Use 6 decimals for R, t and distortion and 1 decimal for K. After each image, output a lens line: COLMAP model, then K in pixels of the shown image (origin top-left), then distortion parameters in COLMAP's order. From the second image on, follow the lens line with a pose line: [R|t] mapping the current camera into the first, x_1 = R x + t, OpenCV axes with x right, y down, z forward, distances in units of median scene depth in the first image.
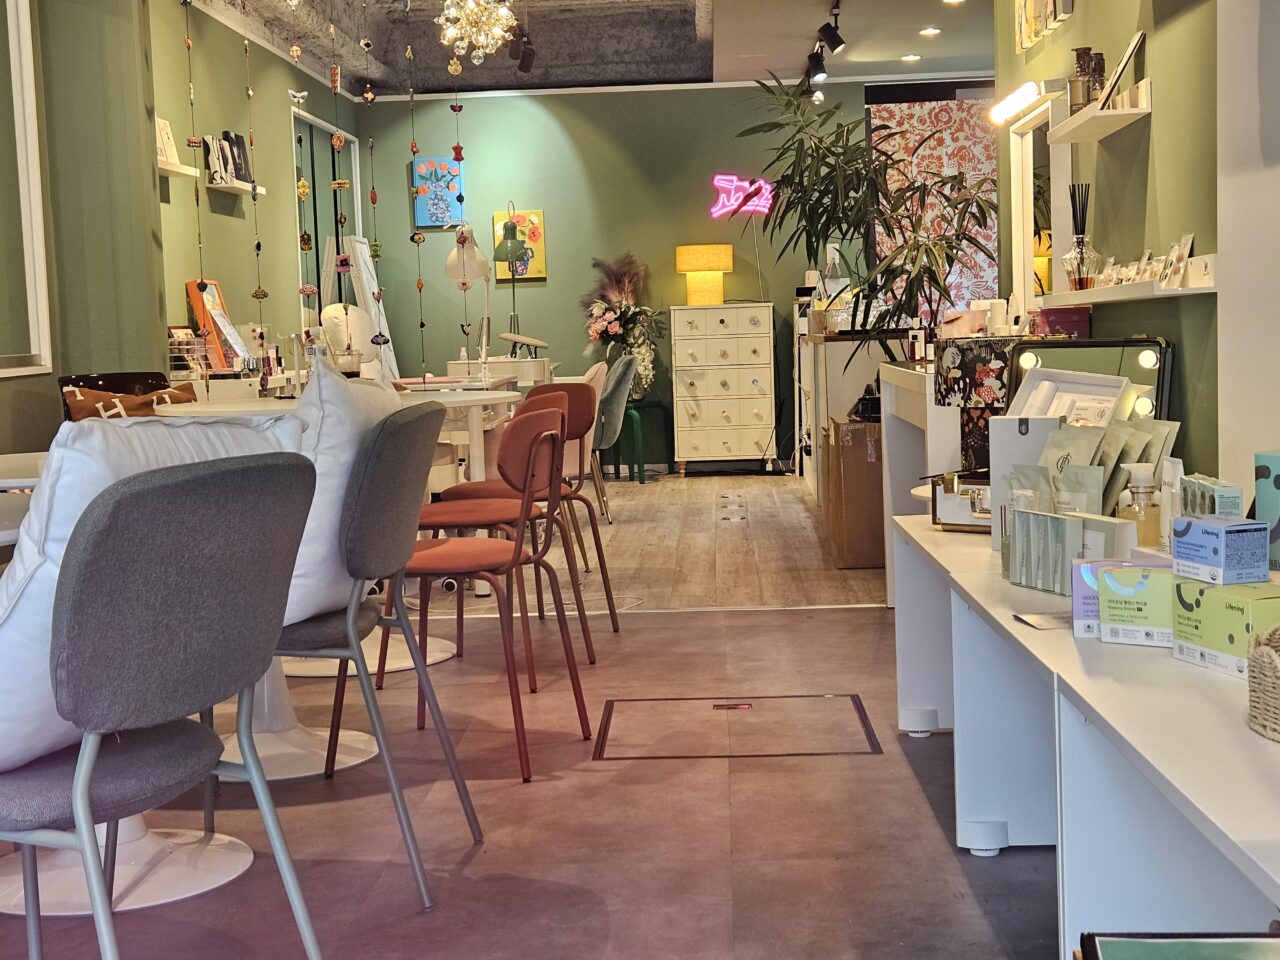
lens RADIAL K [[1630.3, 0, 640.0], [0, 1630.3, 480.0], [0, 0, 1]] dist [0.014444, 0.005942]
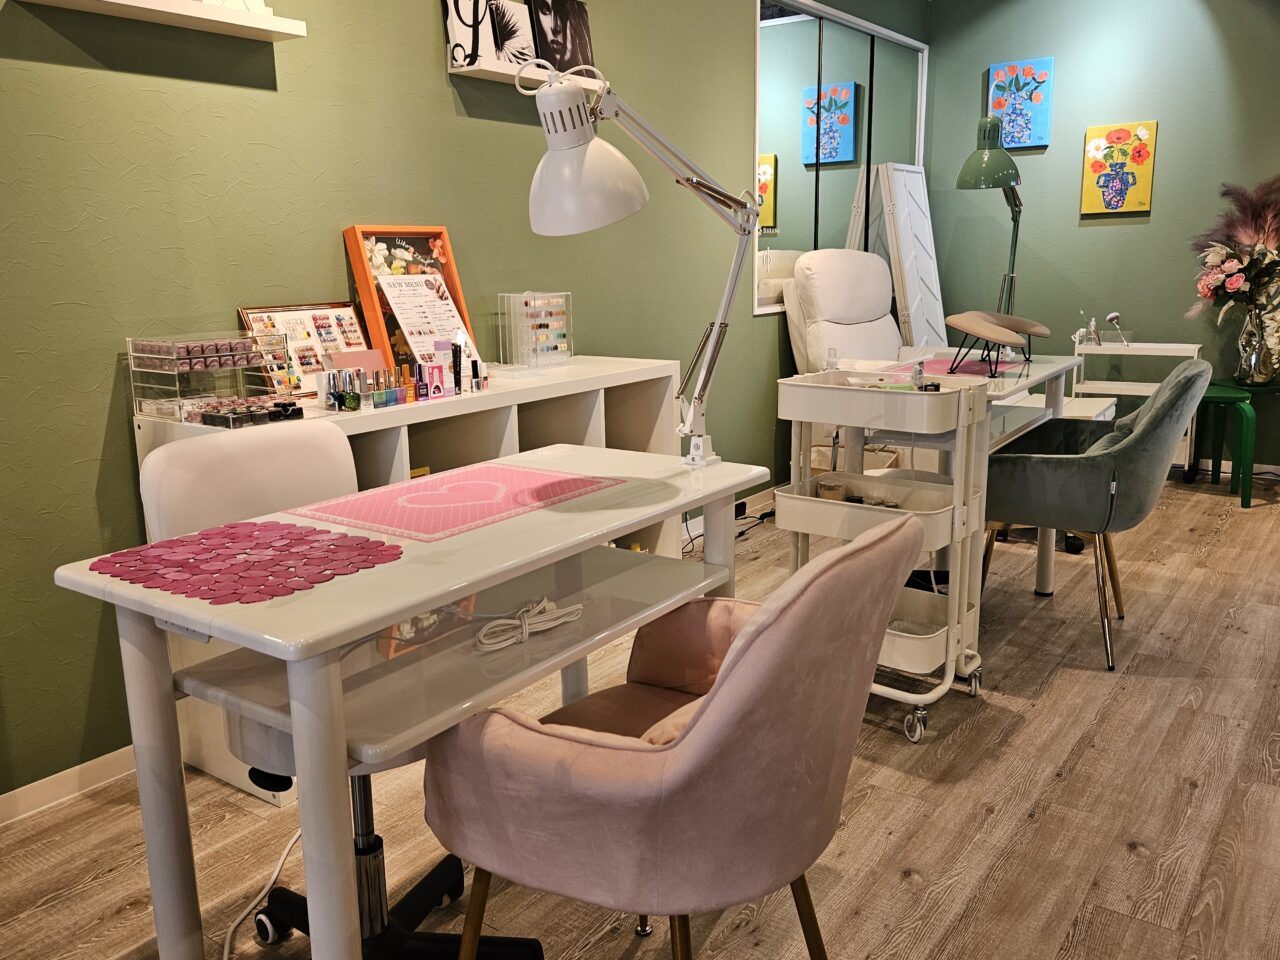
lens RADIAL K [[1020.7, 0, 640.0], [0, 1020.7, 480.0], [0, 0, 1]] dist [0.021382, 0.007364]
pose [[0.834837, 0.135893, -0.533461, 0.019028], [-0.062601, 0.986202, 0.153257, -0.060441], [0.546926, -0.094549, 0.831824, 0.467730]]
